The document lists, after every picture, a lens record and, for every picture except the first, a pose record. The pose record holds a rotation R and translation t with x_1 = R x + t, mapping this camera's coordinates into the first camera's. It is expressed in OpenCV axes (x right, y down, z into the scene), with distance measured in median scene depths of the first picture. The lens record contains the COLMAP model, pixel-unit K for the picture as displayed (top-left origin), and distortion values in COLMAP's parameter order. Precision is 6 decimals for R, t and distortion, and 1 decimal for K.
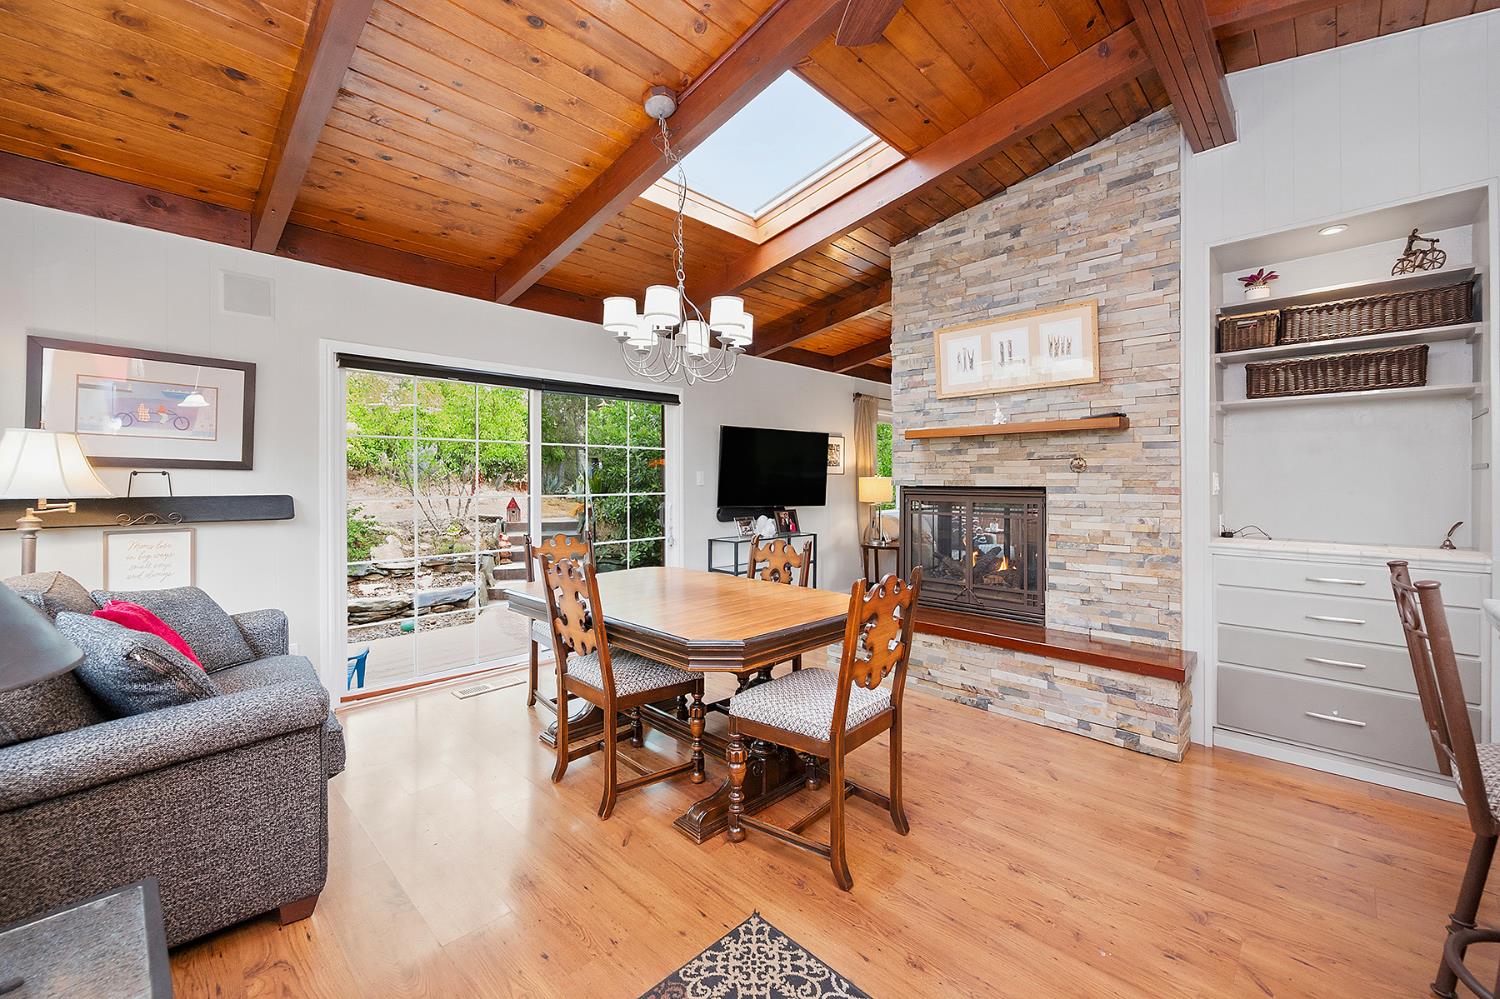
lens RADIAL K [[607.7, 0, 756.3], [0, 607.7, 480.0], [0, 0, 1]] dist [-0.000039, 0.000090]
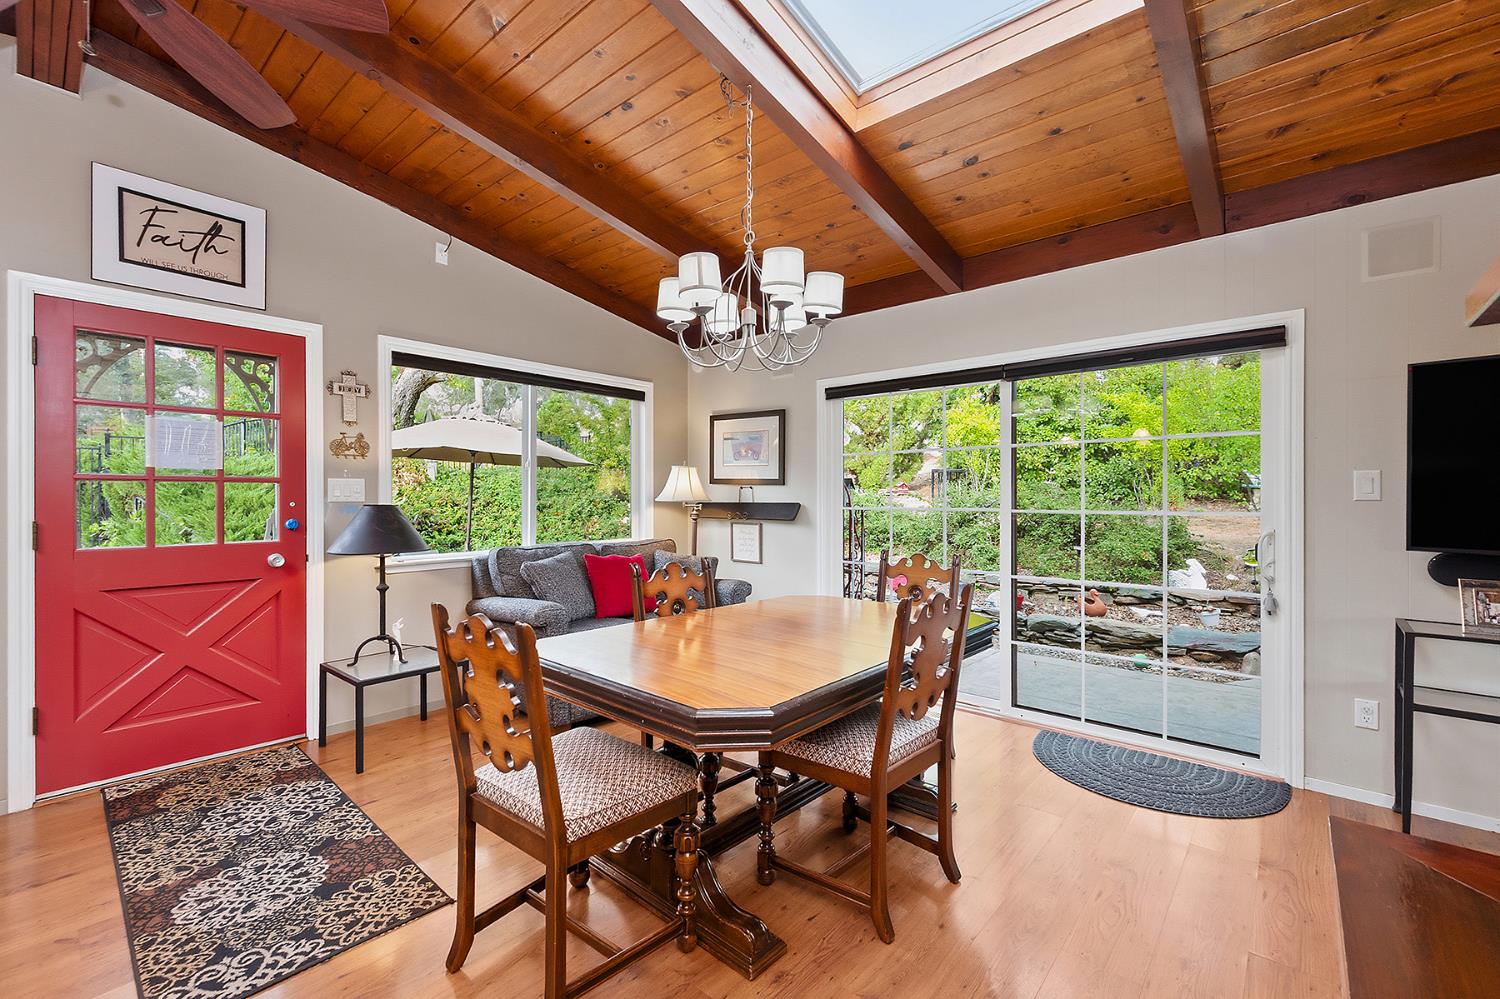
lens RADIAL K [[635.4, 0, 746.7], [0, 635.4, 495.9], [0, 0, 1]] dist [-0.001084, -0.000018]
pose [[0.049015, -0.001774, -0.998796, 0.614763], [-0.000728, 0.999998, -0.001812, 0.011151], [0.998798, 0.000816, 0.049014, 0.800015]]
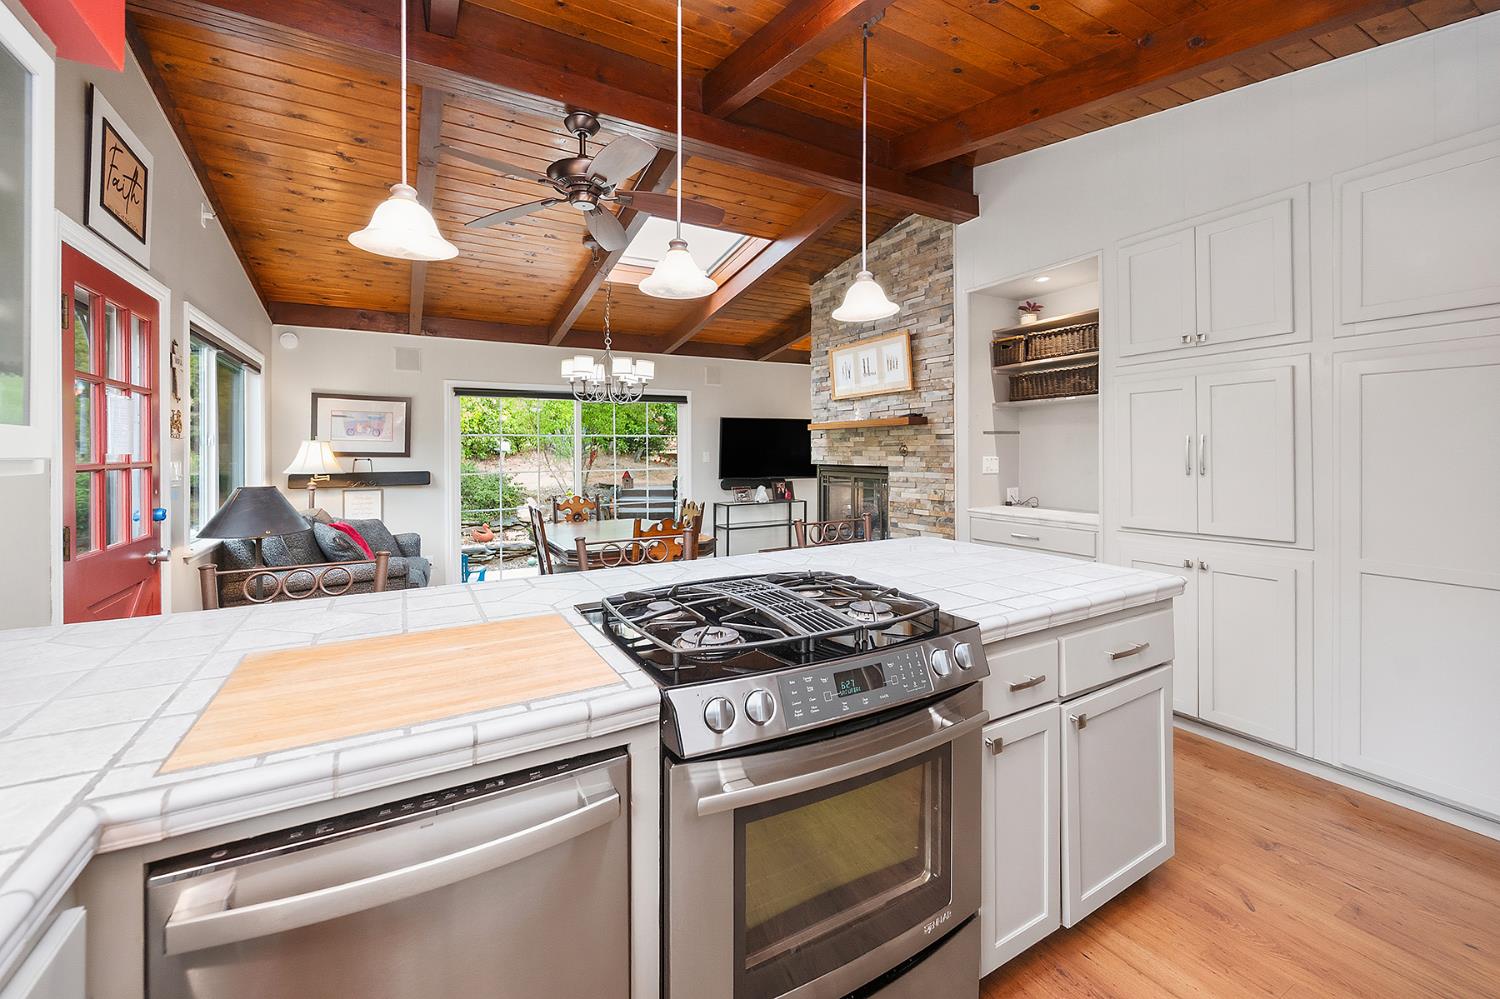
lens RADIAL K [[616.2, 0, 746.8], [0, 616.2, 448.2], [0, 0, 1]] dist [-0.000339, -0.000016]
pose [[0.958540, -0.007257, -0.284864, 0.611660], [0.006692, 0.999973, -0.002957, -0.029482], [0.284878, 0.000928, 0.958563, -0.438396]]
